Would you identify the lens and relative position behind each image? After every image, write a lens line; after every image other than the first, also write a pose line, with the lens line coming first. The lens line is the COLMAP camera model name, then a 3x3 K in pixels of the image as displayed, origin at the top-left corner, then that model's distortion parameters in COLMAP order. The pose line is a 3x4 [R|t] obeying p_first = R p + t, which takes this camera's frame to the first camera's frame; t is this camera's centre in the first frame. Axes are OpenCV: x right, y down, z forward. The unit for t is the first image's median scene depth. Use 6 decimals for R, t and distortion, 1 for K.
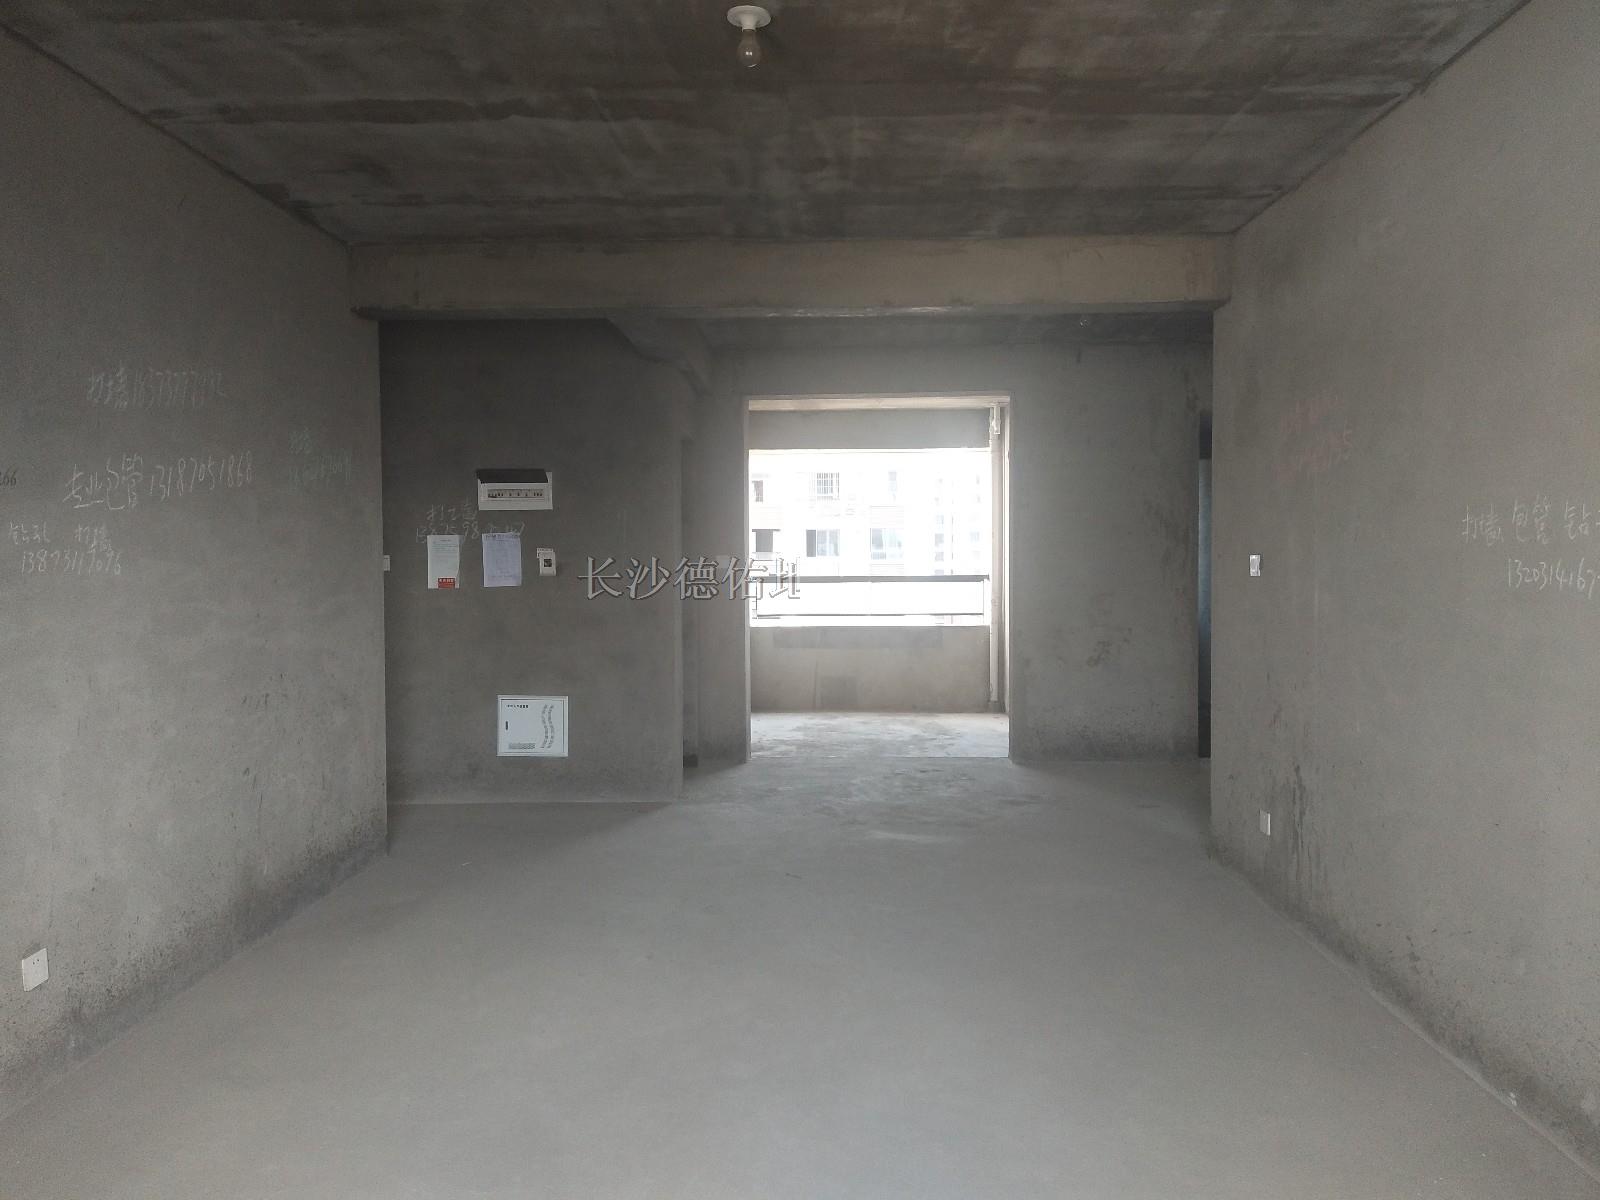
lens RADIAL K [[1226.6, 0, 800.0], [0, 1226.6, 600.0], [0, 0, 1]] dist [0.091528, -0.130768]
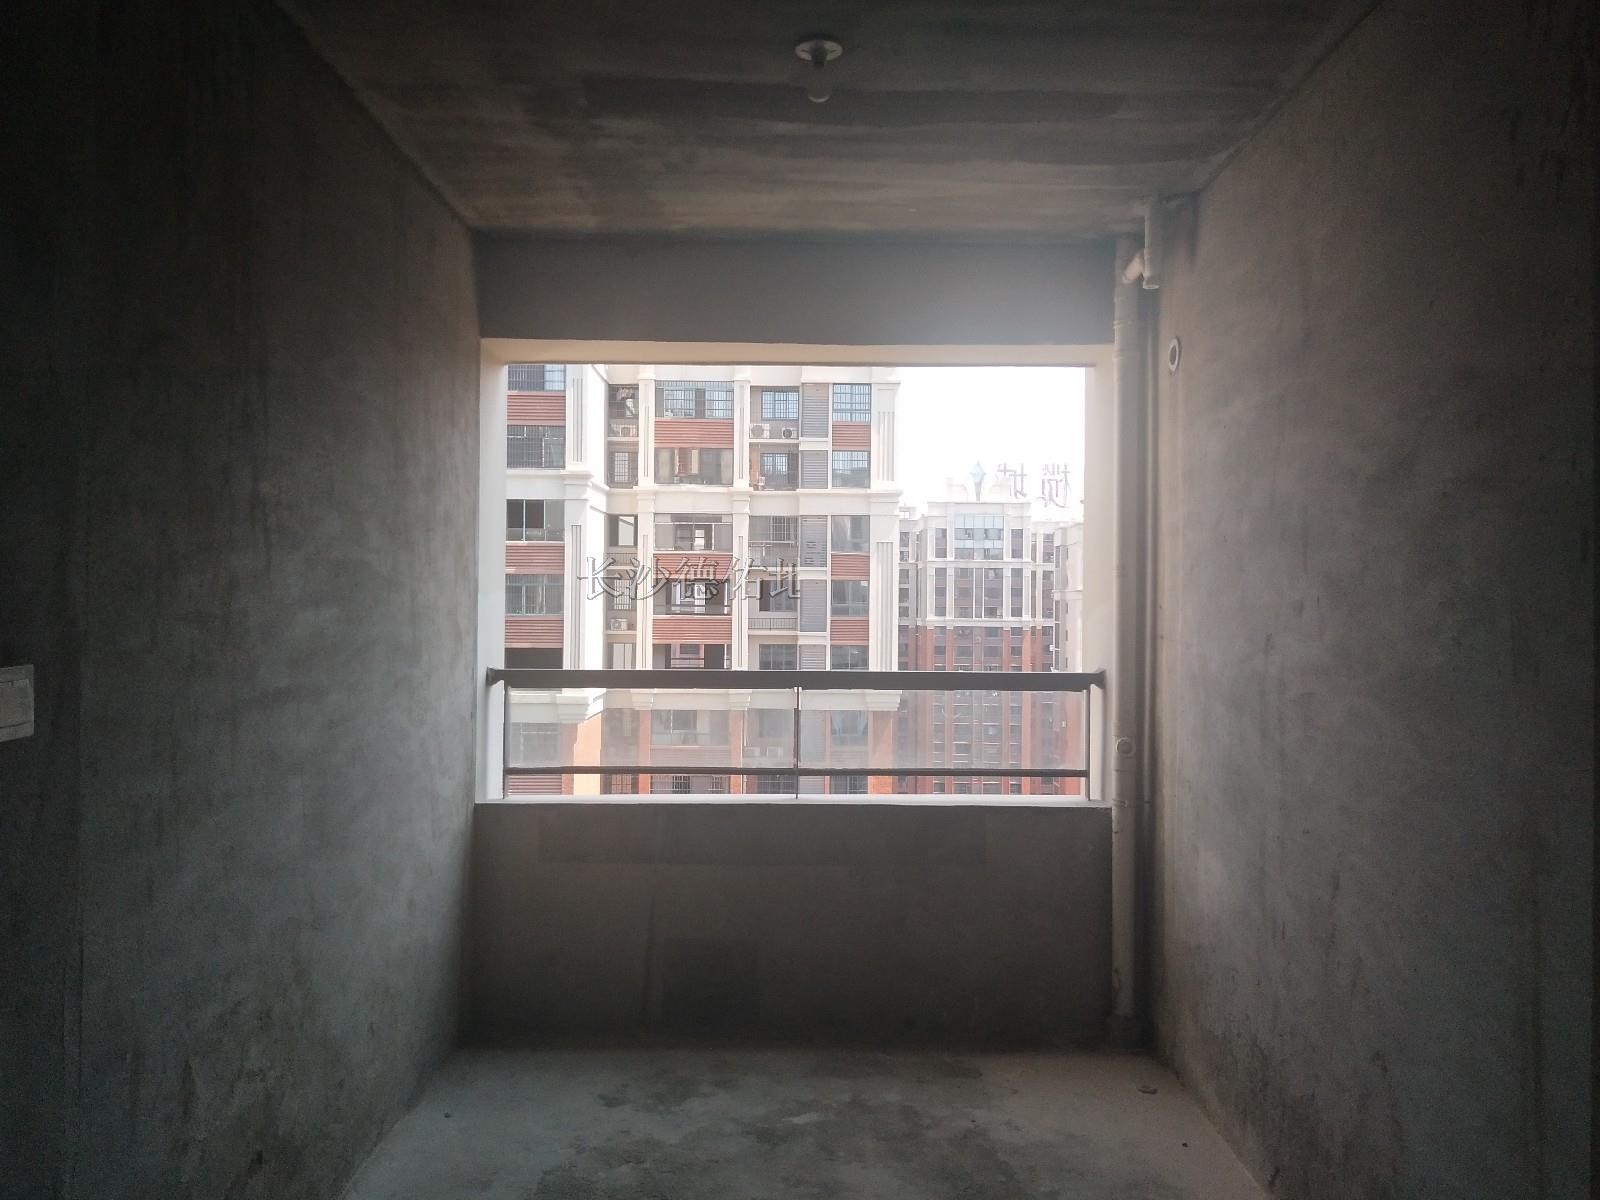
lens RADIAL K [[1226.6, 0, 800.0], [0, 1226.6, 600.0], [0, 0, 1]] dist [0.091528, -0.130768]
pose [[0.999408, 0.017087, 0.029846, 0.044620], [-0.015770, 0.998915, -0.043829, -0.025486], [-0.030562, 0.043333, 0.998593, 0.606892]]
